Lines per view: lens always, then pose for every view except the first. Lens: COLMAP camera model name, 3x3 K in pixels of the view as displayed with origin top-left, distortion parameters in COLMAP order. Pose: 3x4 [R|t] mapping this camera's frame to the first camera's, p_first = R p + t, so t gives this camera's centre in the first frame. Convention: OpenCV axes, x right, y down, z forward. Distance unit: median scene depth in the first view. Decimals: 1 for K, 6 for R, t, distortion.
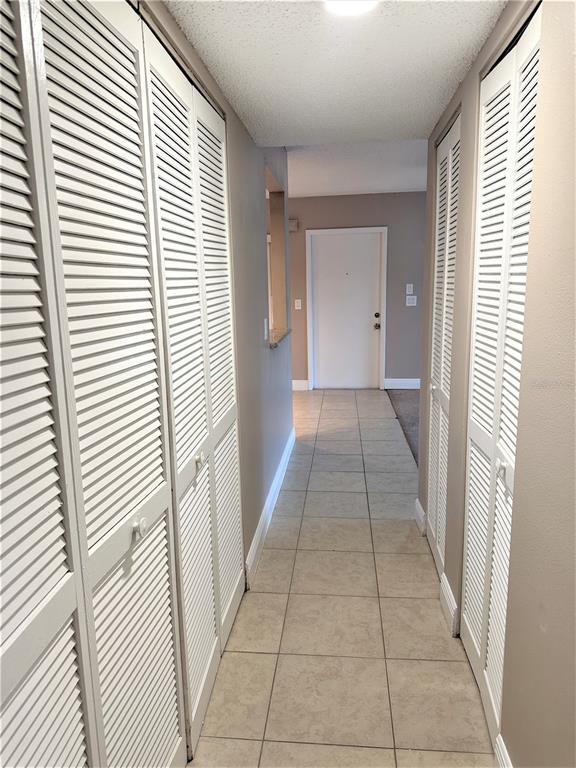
lens RADIAL K [[537.3, 0, 289.7], [0, 537.3, 380.1], [0, 0, 1]] dist [0.077701, -0.095850]
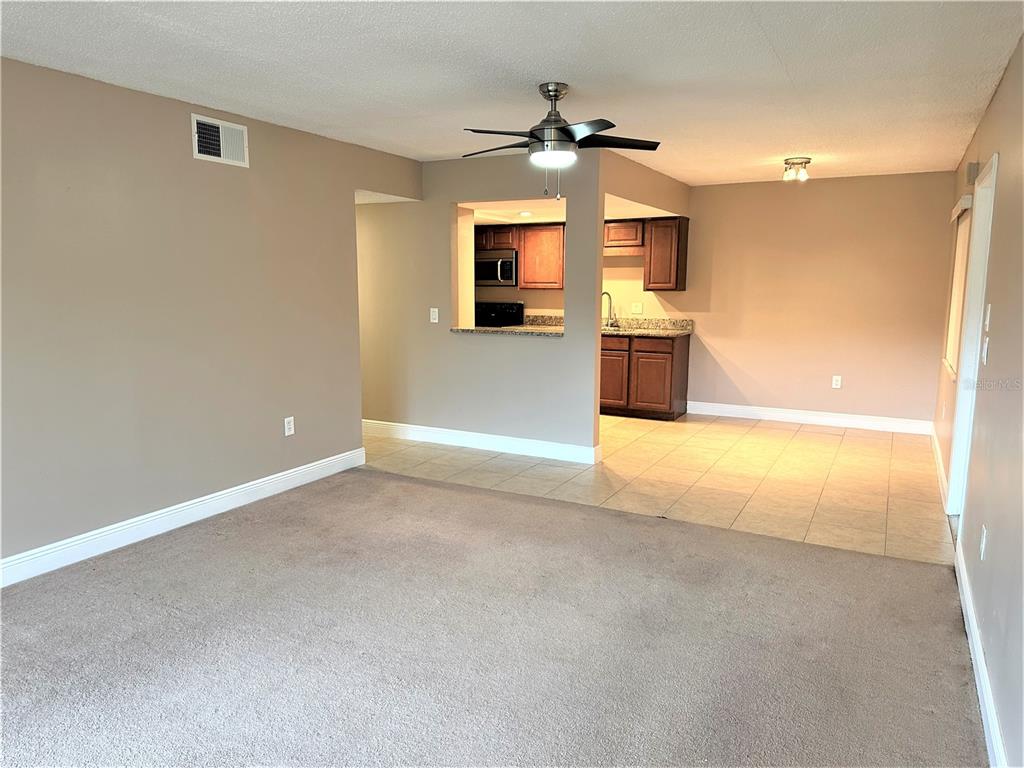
lens RADIAL K [[716.4, 0, 501.0], [0, 716.4, 385.7], [0, 0, 1]] dist [0.077701, -0.095850]
pose [[-0.387497, 0.152375, -0.909191, 1.411011], [-0.158900, 0.960444, 0.228688, -0.324374], [0.908073, 0.233086, -0.347956, 1.570292]]
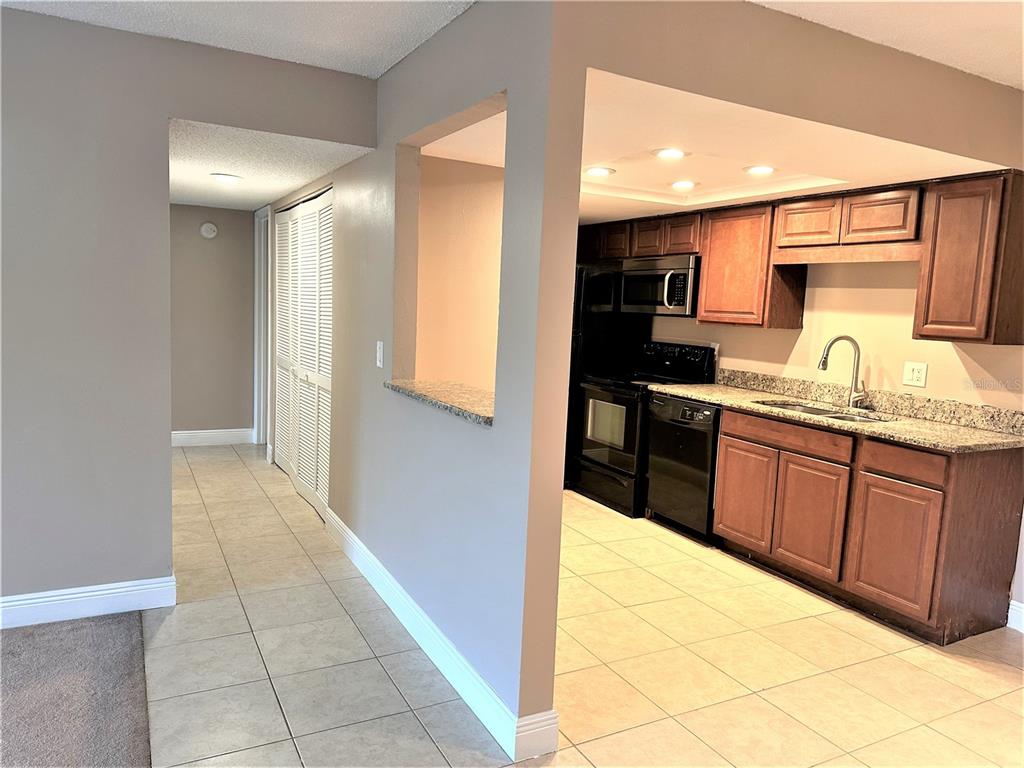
lens RADIAL K [[716.4, 0, 513.9], [0, 716.4, 386.5], [0, 0, 1]] dist [0.077701, -0.095850]
pose [[-0.829758, 0.046542, -0.556179, 0.325582], [-0.128431, 0.953852, 0.271425, -0.309787], [0.543145, 0.296648, -0.785489, 1.639860]]
